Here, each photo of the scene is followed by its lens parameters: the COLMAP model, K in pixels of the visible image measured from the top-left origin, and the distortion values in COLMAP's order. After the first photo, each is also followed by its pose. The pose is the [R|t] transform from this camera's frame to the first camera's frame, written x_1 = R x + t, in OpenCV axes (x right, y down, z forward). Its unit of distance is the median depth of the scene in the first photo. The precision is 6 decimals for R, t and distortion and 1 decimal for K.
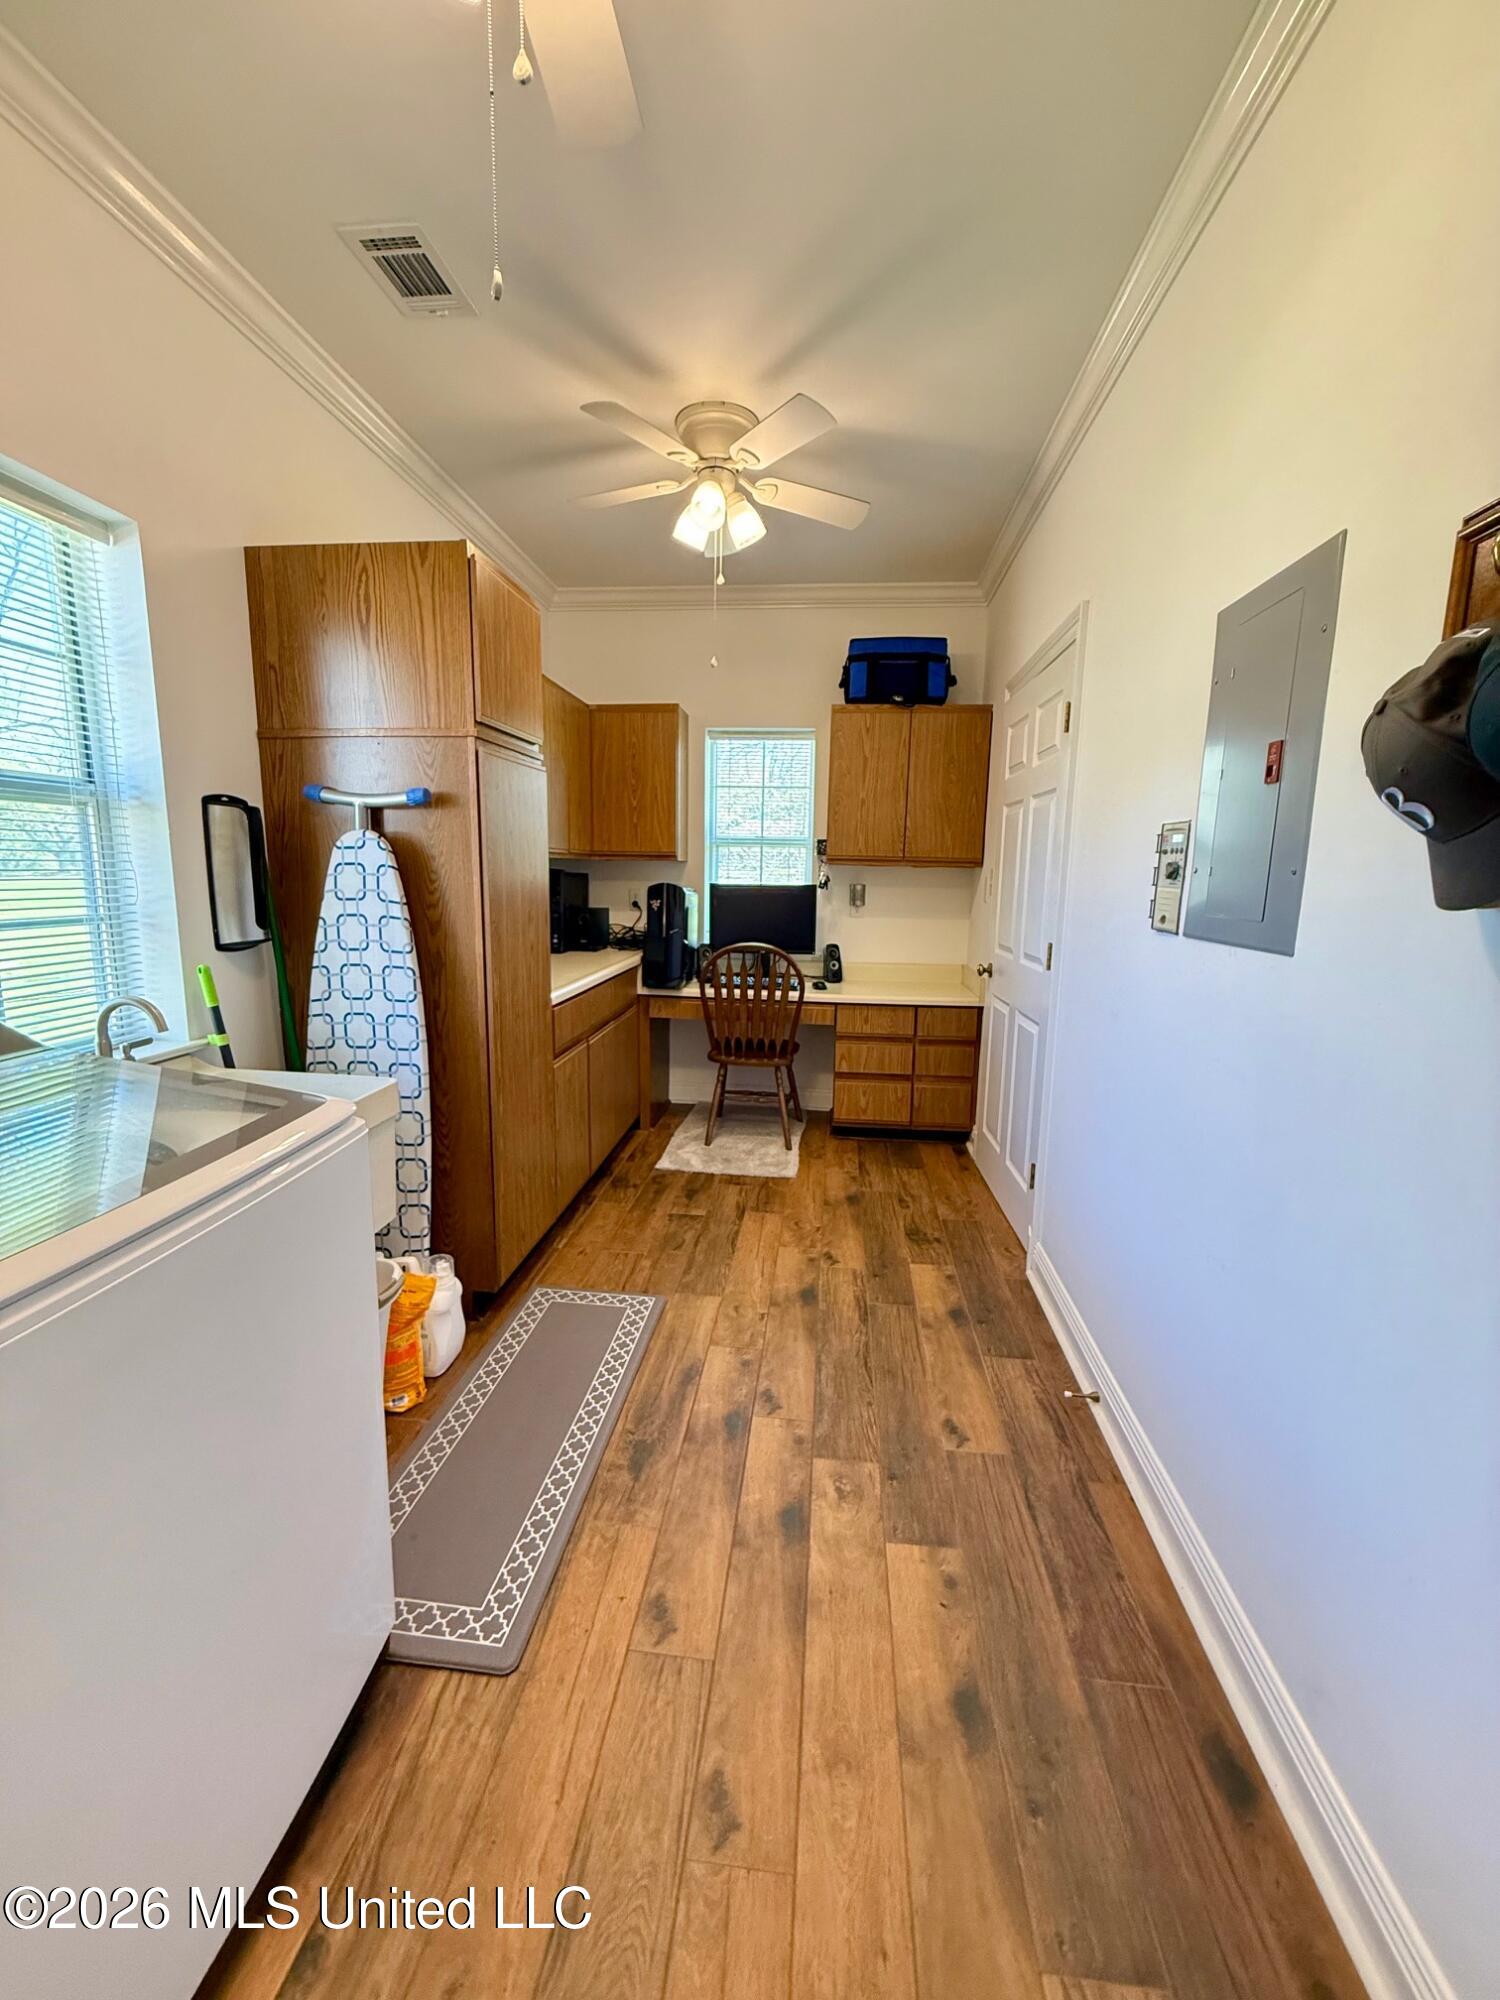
lens RADIAL K [[790.2, 0, 749.0], [0, 790.2, 988.1], [0, 0, 1]] dist [-0.013612, -0.000045]
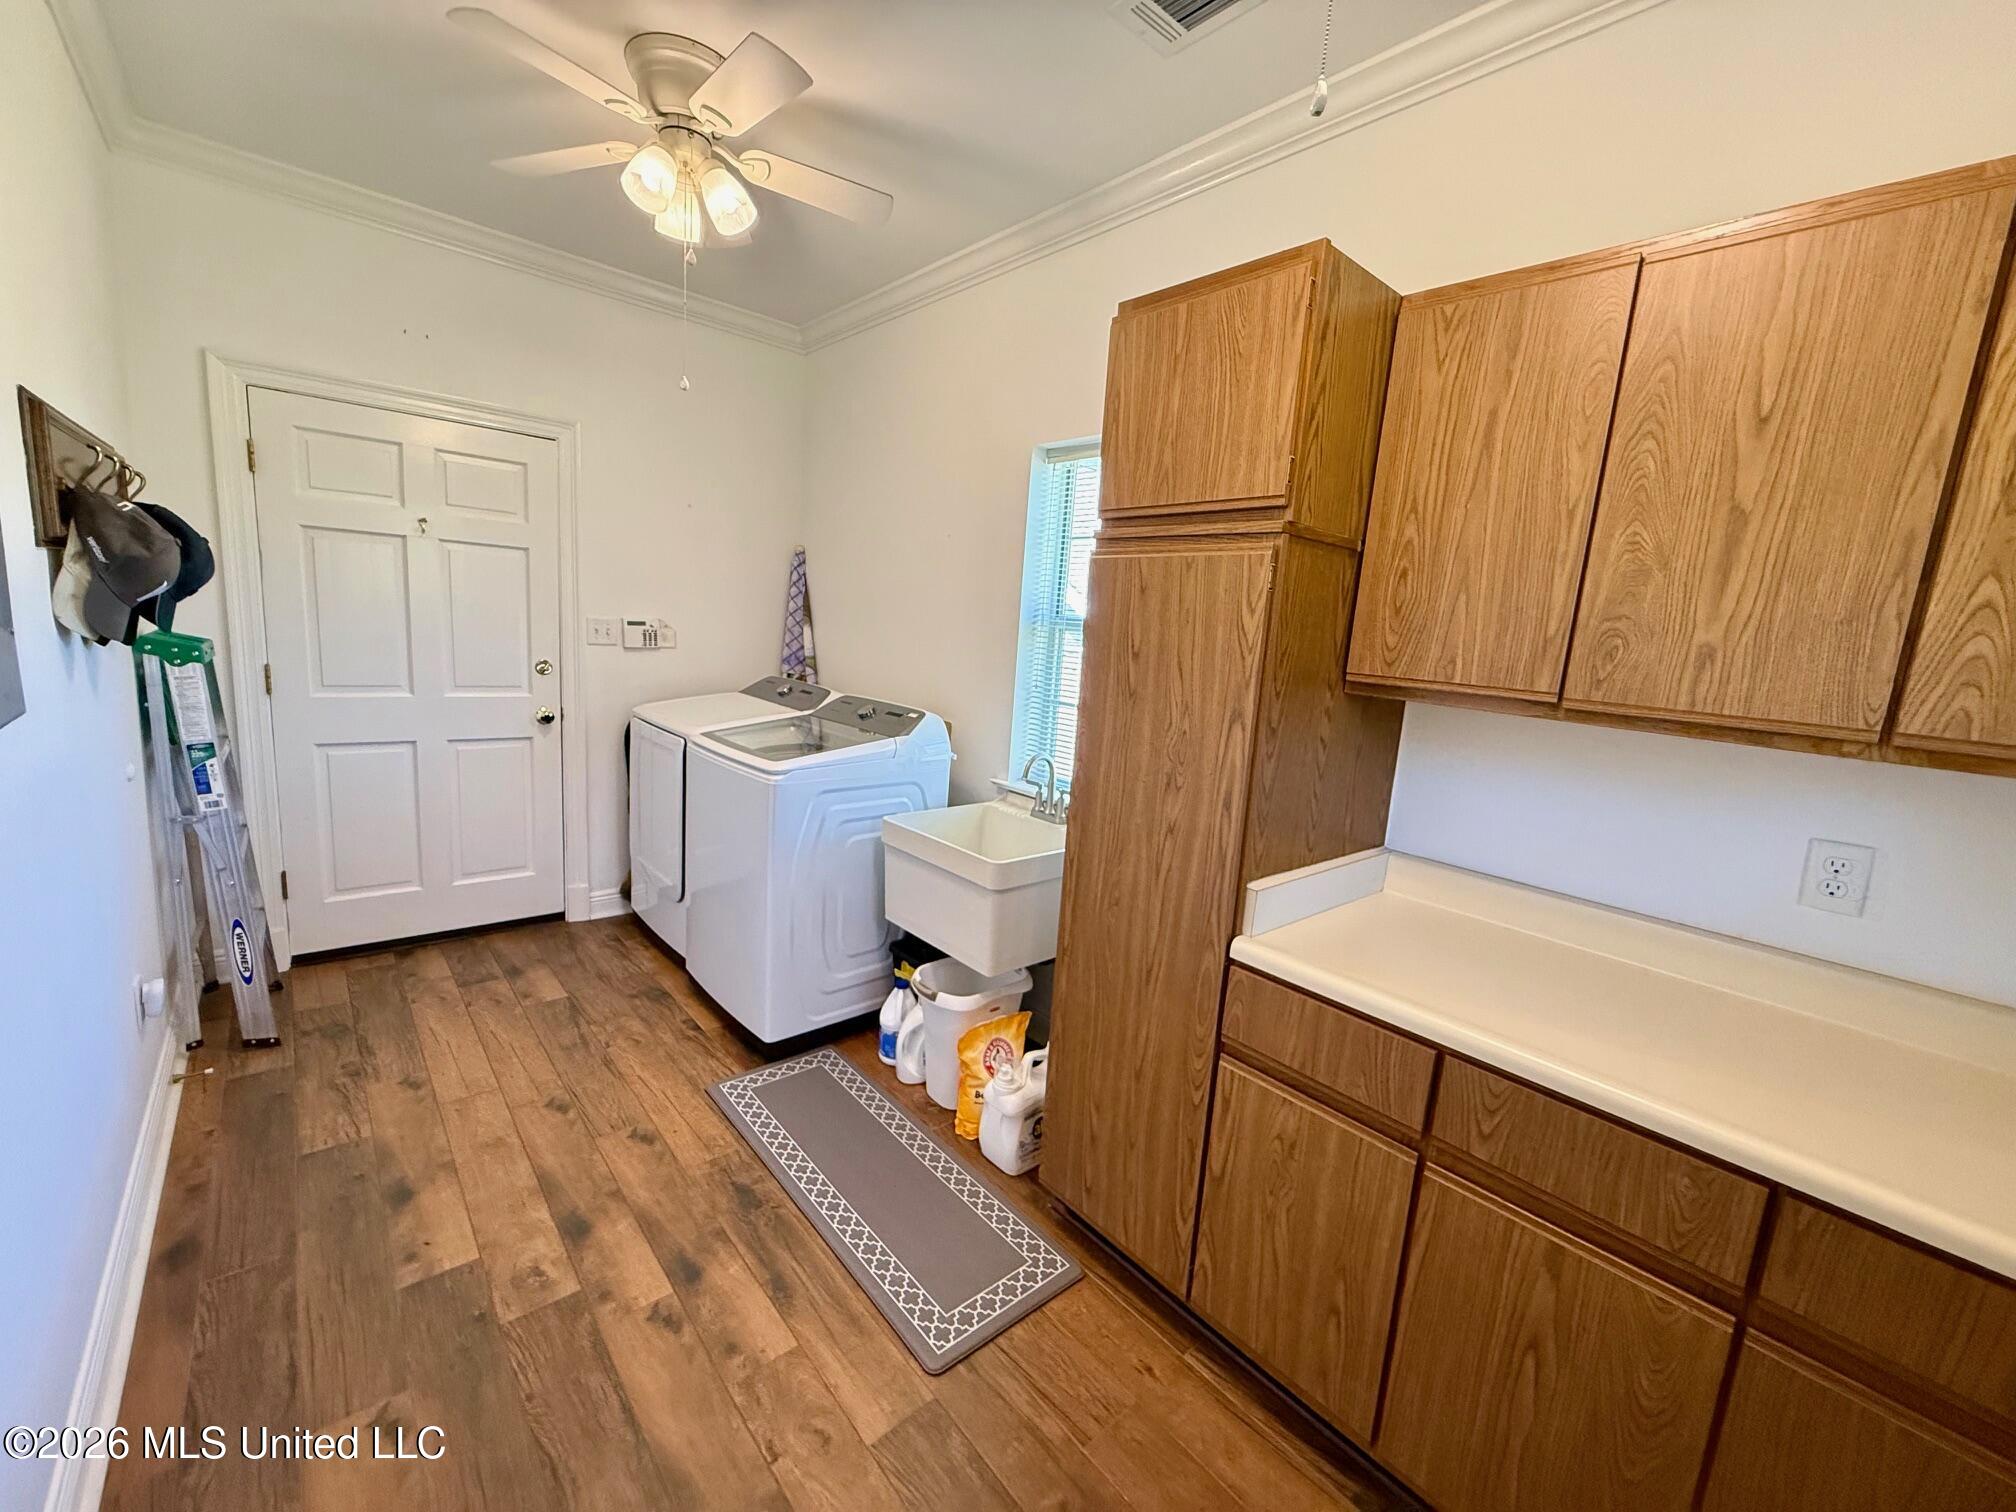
lens RADIAL K [[796.5, 0, 1006.1], [0, 796.5, 764.6], [0, 0, 1]] dist [-0.013612, -0.000045]
pose [[-0.671871, 0.057313, -0.738447, 0.404439], [-0.198225, 0.946719, 0.253831, -0.328950], [0.713650, 0.316921, -0.624712, 1.780956]]
